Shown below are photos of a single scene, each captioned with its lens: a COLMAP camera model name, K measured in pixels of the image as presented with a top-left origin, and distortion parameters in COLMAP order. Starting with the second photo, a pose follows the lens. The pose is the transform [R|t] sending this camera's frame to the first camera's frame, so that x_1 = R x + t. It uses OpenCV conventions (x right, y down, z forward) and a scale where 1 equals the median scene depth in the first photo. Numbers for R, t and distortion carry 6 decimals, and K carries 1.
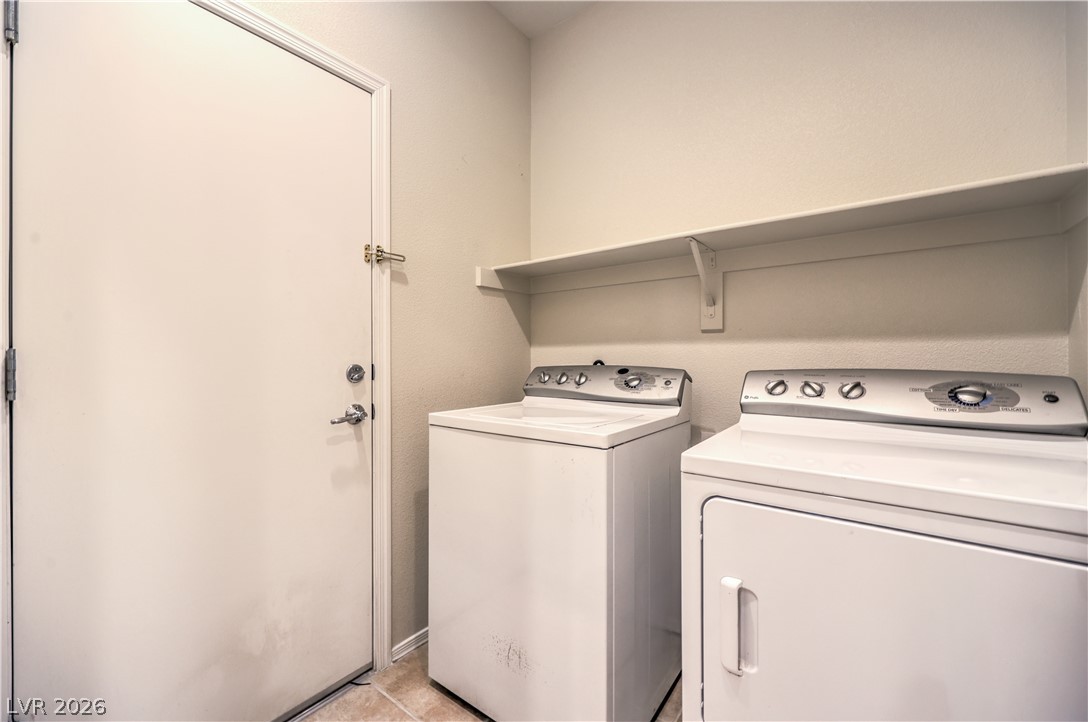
lens RADIAL K [[433.8, 0, 544.0], [0, 433.8, 361.0], [0, 0, 1]] dist [-0.001194, 0.000024]
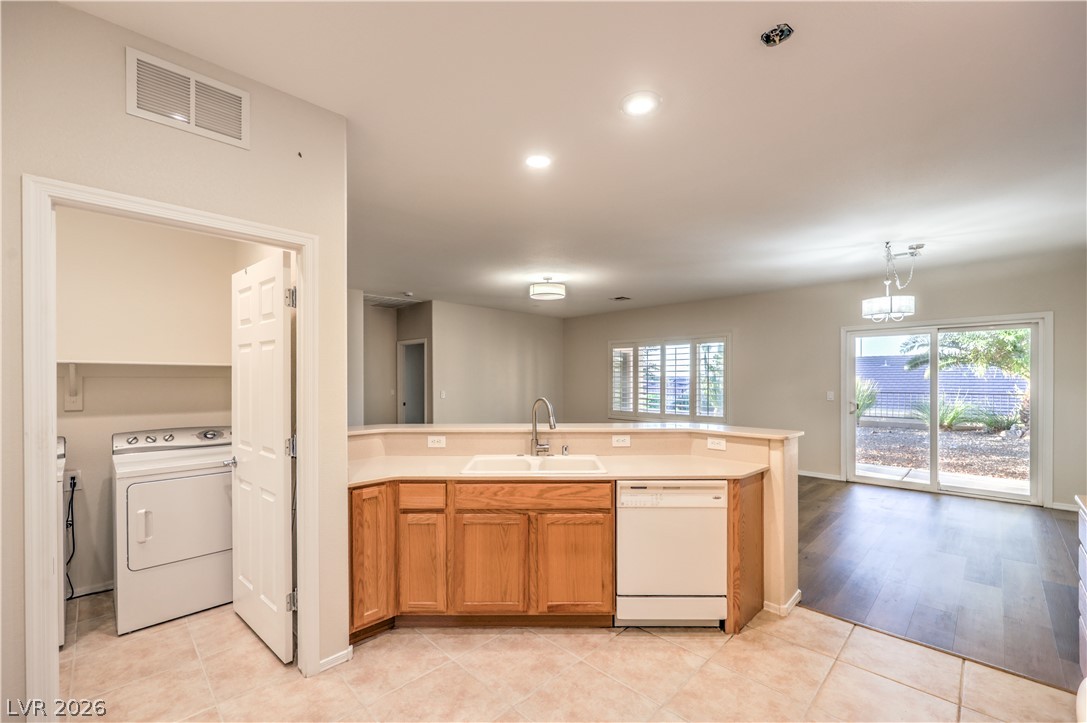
lens RADIAL K [[450.1, 0, 543.7], [0, 450.1, 379.6], [0, 0, 1]] dist [0.000903, 0.000037]
pose [[0.123758, -0.004763, 0.992301, -1.527708], [0.004784, 0.999980, 0.004203, -0.255766], [-0.992301, 0.004226, 0.123778, -1.407515]]
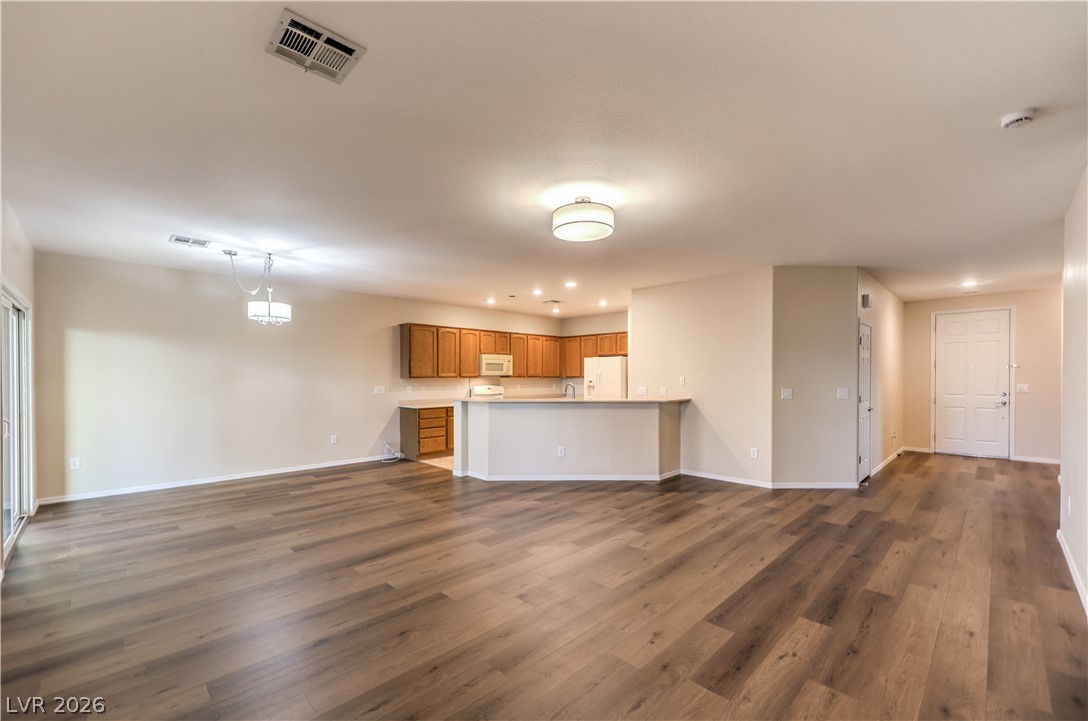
lens RADIAL K [[444.3, 0, 537.2], [0, 444.3, 381.0], [0, 0, 1]] dist [-0.000128, -0.000026]
pose [[-0.141255, 0.010928, -0.989913, 6.116098], [-0.001512, 0.999936, 0.011255, -0.229338], [0.989972, 0.003086, -0.141230, -0.743518]]
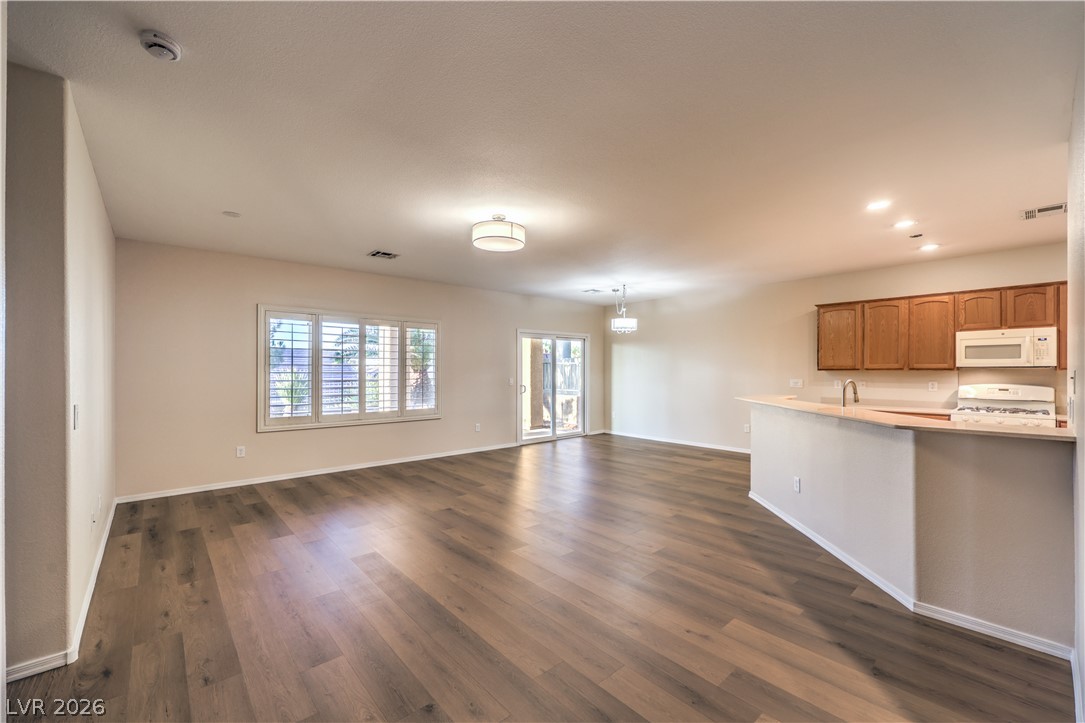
lens RADIAL K [[438.4, 0, 547.4], [0, 438.4, 367.3], [0, 0, 1]] dist [-0.002130, -0.000039]
pose [[-0.983569, 0.000694, 0.180533, 2.400889], [0.000111, 0.999995, -0.003242, -0.218135], [-0.180534, -0.003169, -0.983564, 2.230010]]
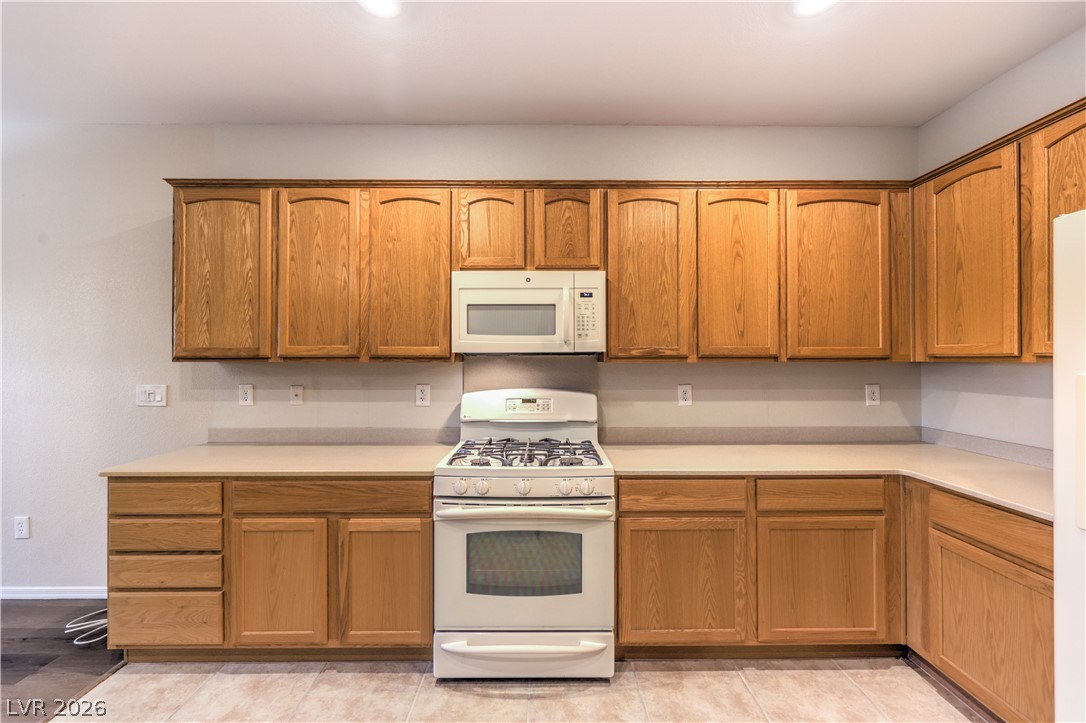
lens RADIAL K [[432.3, 0, 545.8], [0, 432.3, 357.2], [0, 0, 1]] dist [-0.001804, 0.000022]
pose [[-0.785866, -0.003028, -0.618389, 0.102324], [-0.000861, 0.999992, -0.003803, -0.211267], [0.618396, -0.002456, -0.785863, -0.965232]]
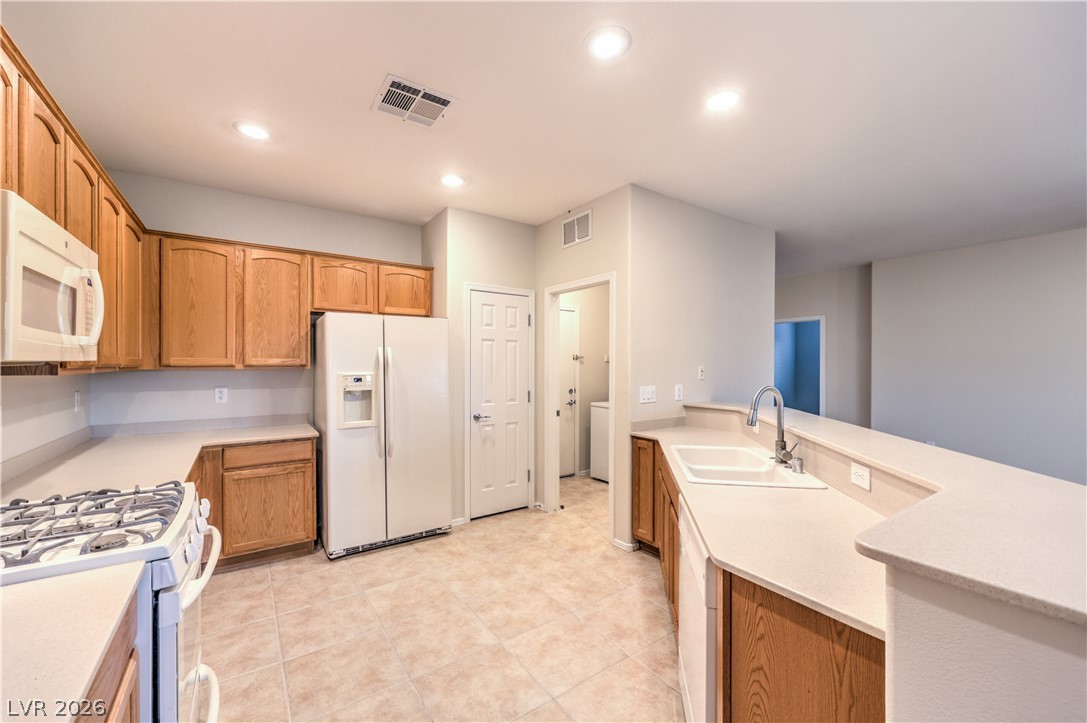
lens RADIAL K [[439.2, 0, 548.4], [0, 439.2, 367.3], [0, 0, 1]] dist [-0.002130, -0.000039]
pose [[0.955370, 0.003823, -0.295388, 0.564528], [-0.002069, 0.999978, 0.006252, -0.232204], [0.295406, -0.005362, 0.955357, -3.085004]]
